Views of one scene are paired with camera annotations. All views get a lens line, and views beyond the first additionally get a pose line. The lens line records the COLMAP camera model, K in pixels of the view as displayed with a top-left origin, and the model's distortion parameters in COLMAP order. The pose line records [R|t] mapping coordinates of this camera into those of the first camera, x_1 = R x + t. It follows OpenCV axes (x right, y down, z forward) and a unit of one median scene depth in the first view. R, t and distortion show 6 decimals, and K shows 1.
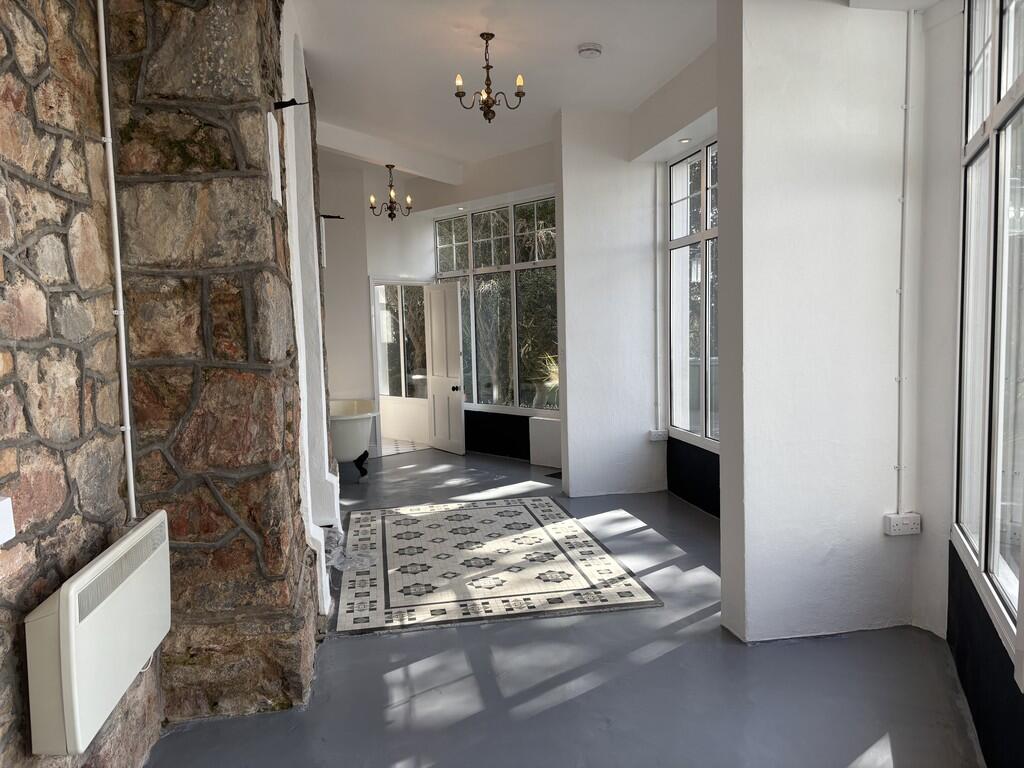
lens RADIAL K [[777.3, 0, 512.0], [0, 777.3, 384.0], [0, 0, 1]] dist [0.092209, -0.110679]
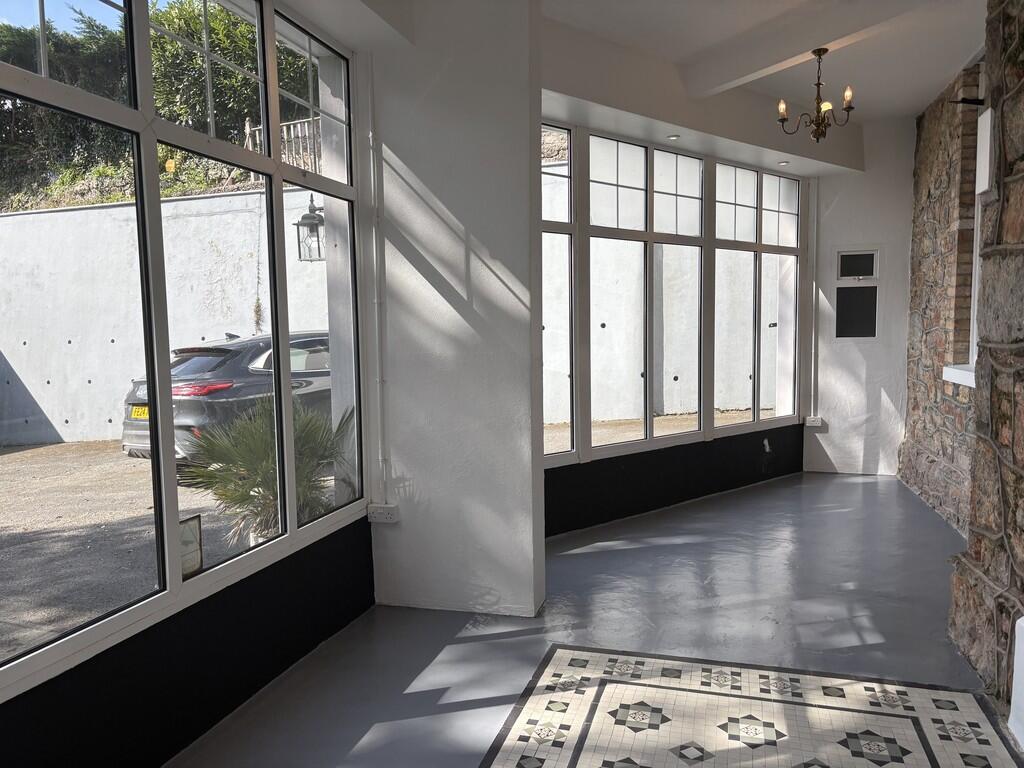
lens RADIAL K [[777.3, 0, 512.0], [0, 777.3, 384.0], [0, 0, 1]] dist [0.092209, -0.110679]
pose [[-0.898205, 0.015638, 0.439298, -0.149808], [0.074344, 0.990375, 0.116753, -0.110191], [-0.433244, 0.137527, -0.890722, 1.710312]]
